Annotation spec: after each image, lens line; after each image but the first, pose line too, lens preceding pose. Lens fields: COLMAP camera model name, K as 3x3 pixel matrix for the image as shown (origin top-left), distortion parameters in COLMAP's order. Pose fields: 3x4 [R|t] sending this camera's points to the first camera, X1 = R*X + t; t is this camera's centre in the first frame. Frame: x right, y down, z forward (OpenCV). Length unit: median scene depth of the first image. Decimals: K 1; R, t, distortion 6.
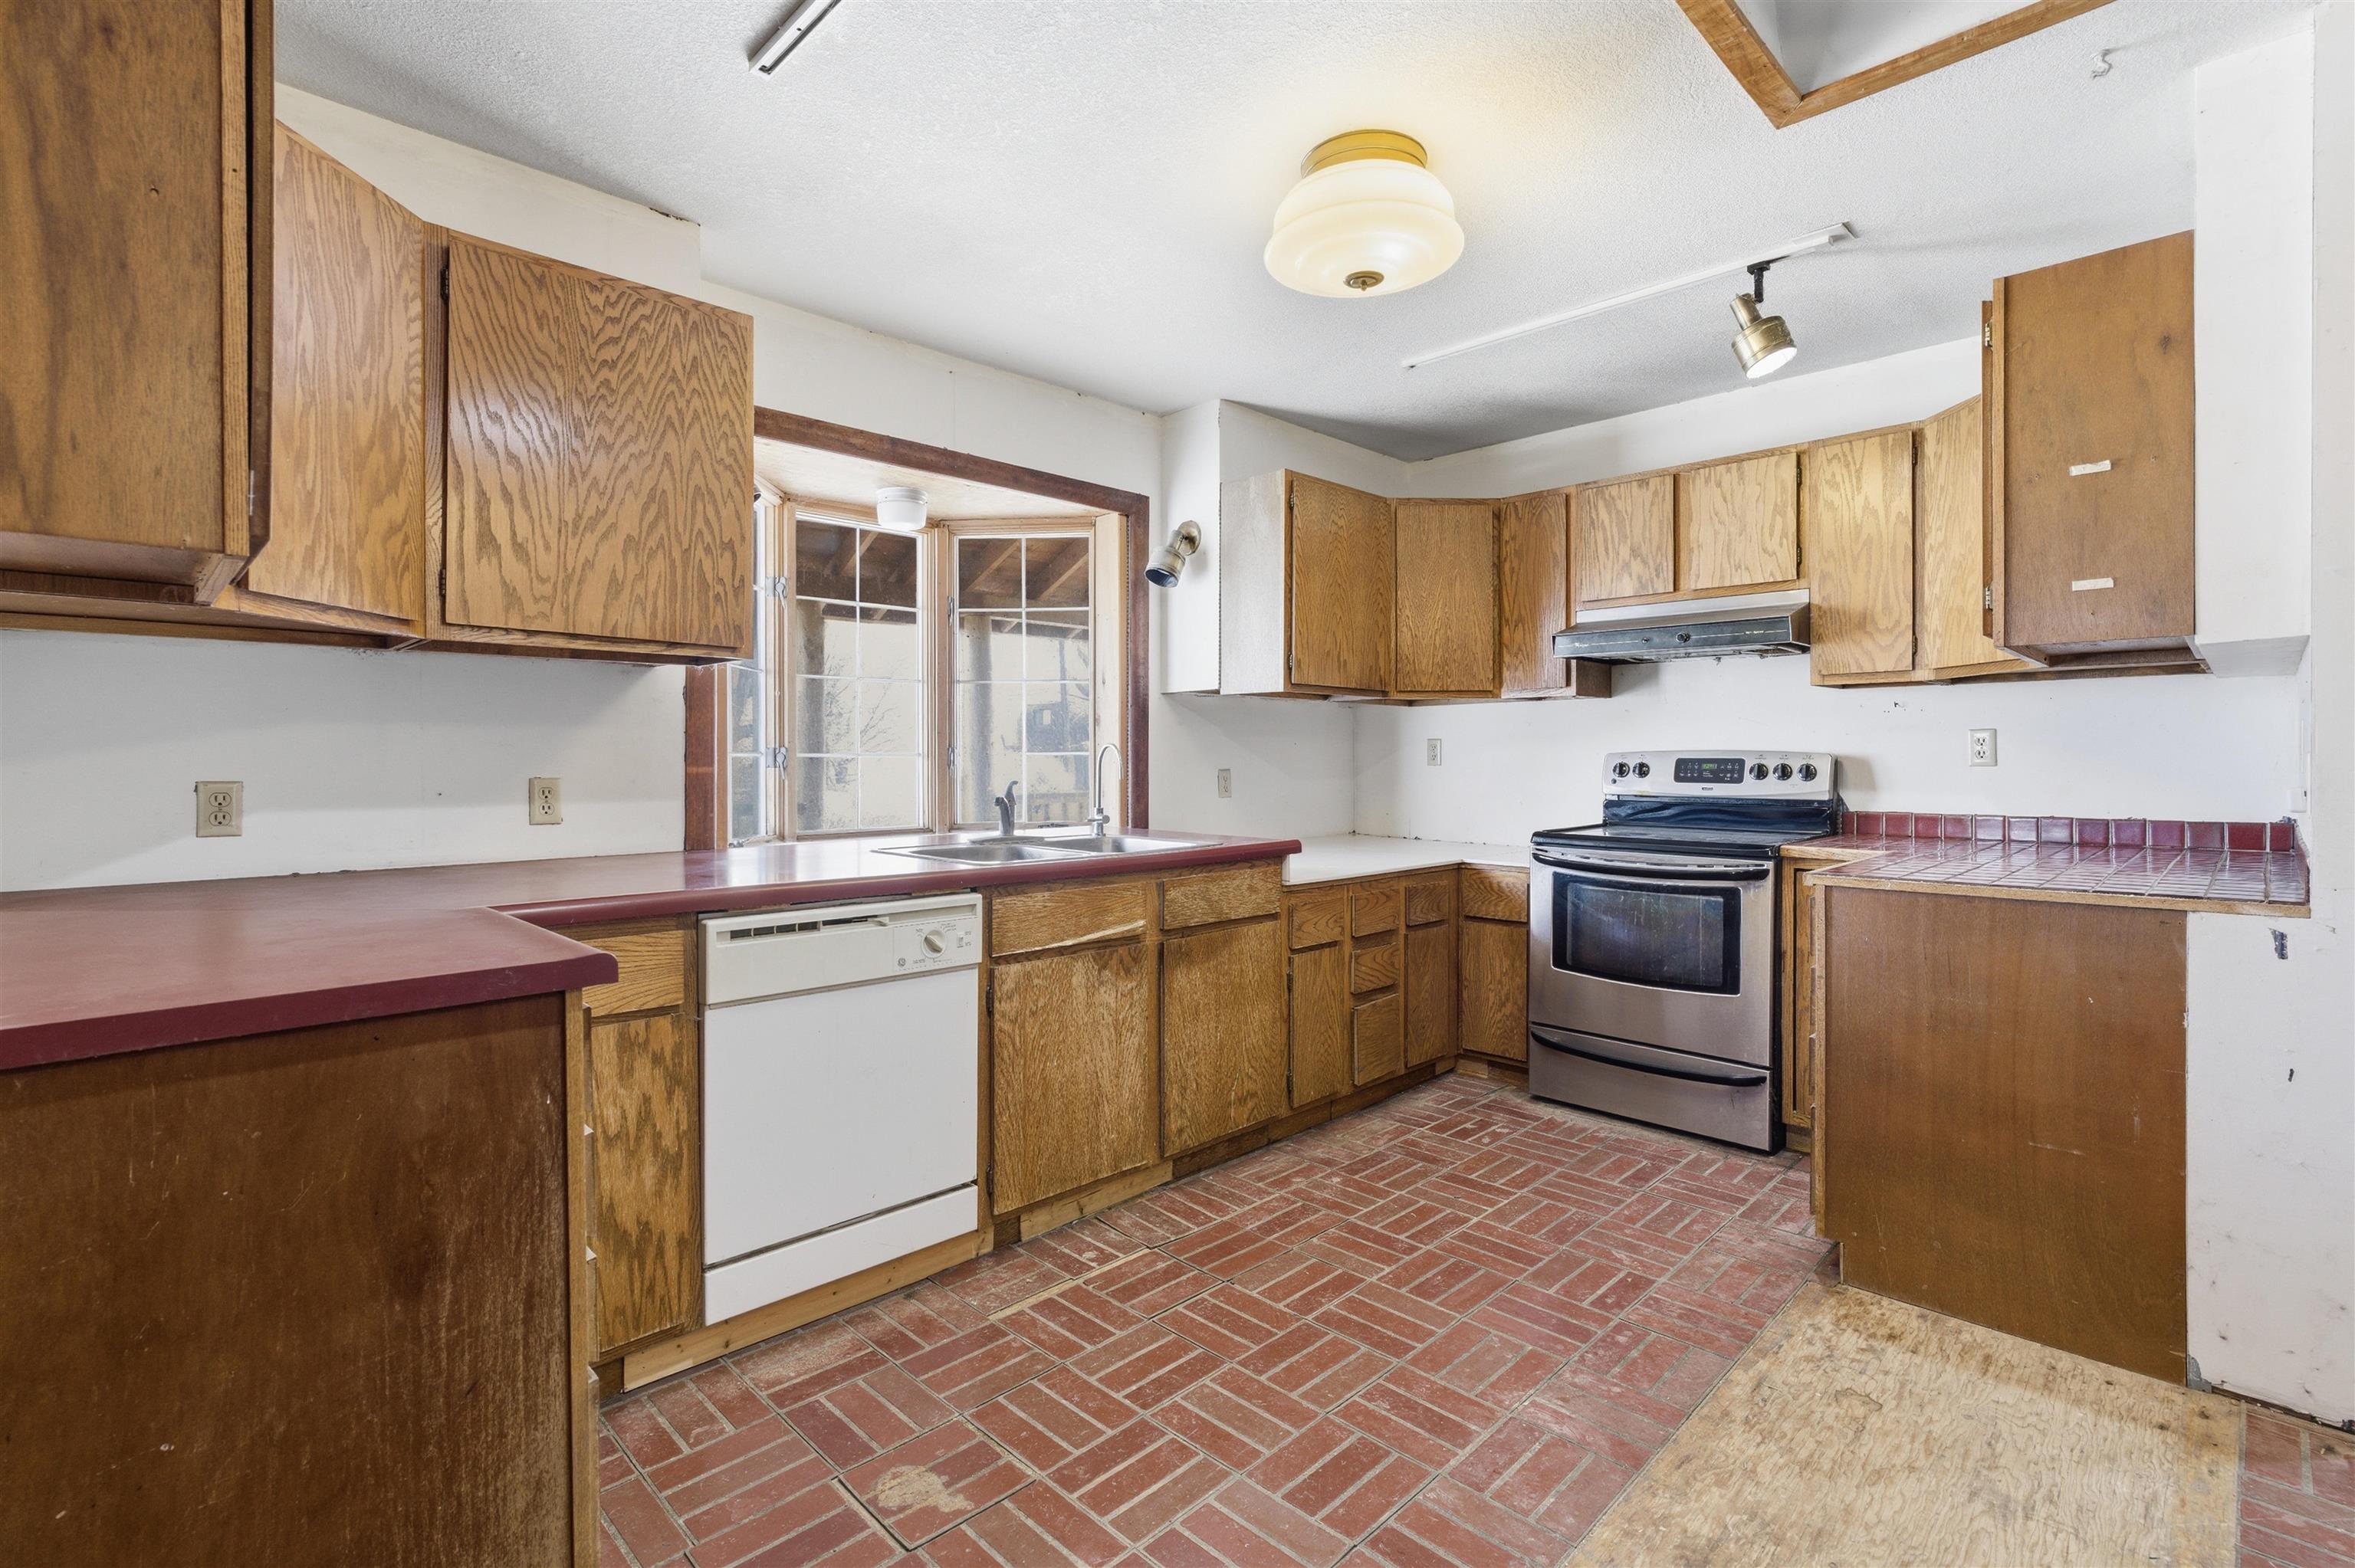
lens RADIAL K [[1092.5, 0, 1165.8], [0, 1092.5, 760.8], [0, 0, 1]] dist [-0.008812, 0.005704]
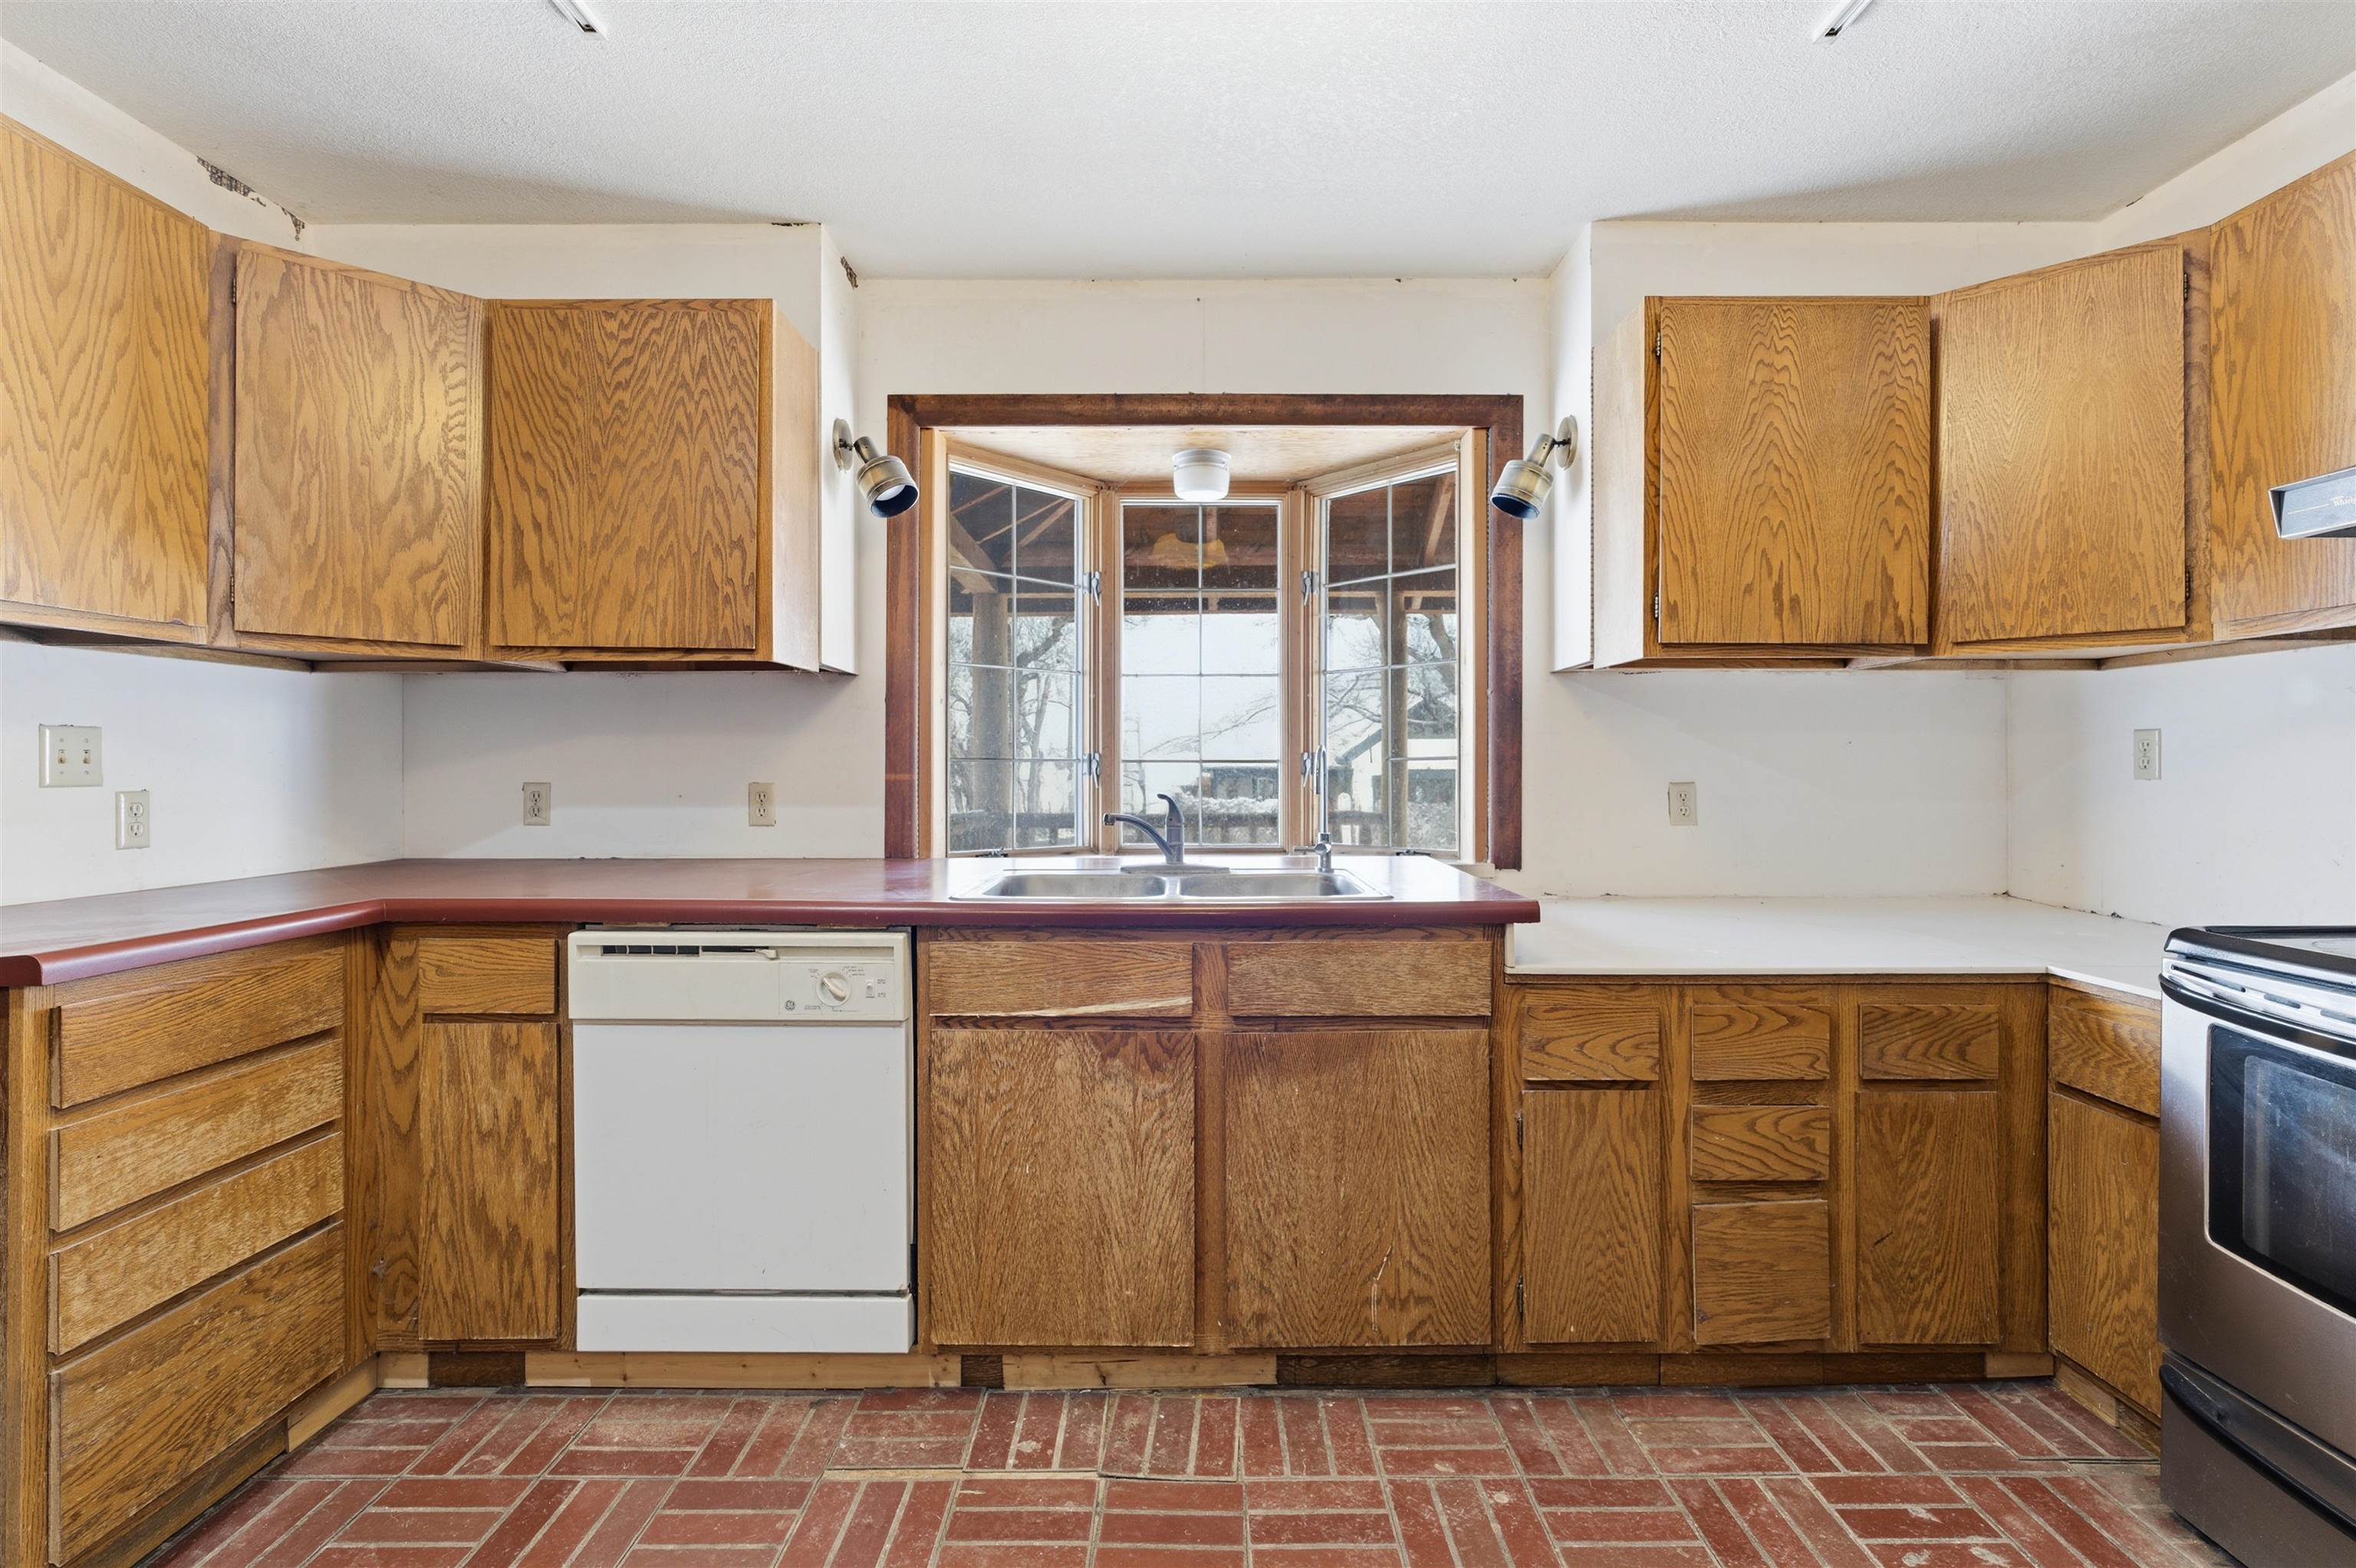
lens RADIAL K [[1093.0, 0, 1166.3], [0, 1093.0, 760.8], [0, 0, 1]] dist [-0.008812, 0.005704]
pose [[0.712117, -0.001977, -0.702058, 0.545939], [-0.002730, 0.999981, -0.005585, -0.001509], [0.702055, 0.005894, 0.712098, 0.582999]]
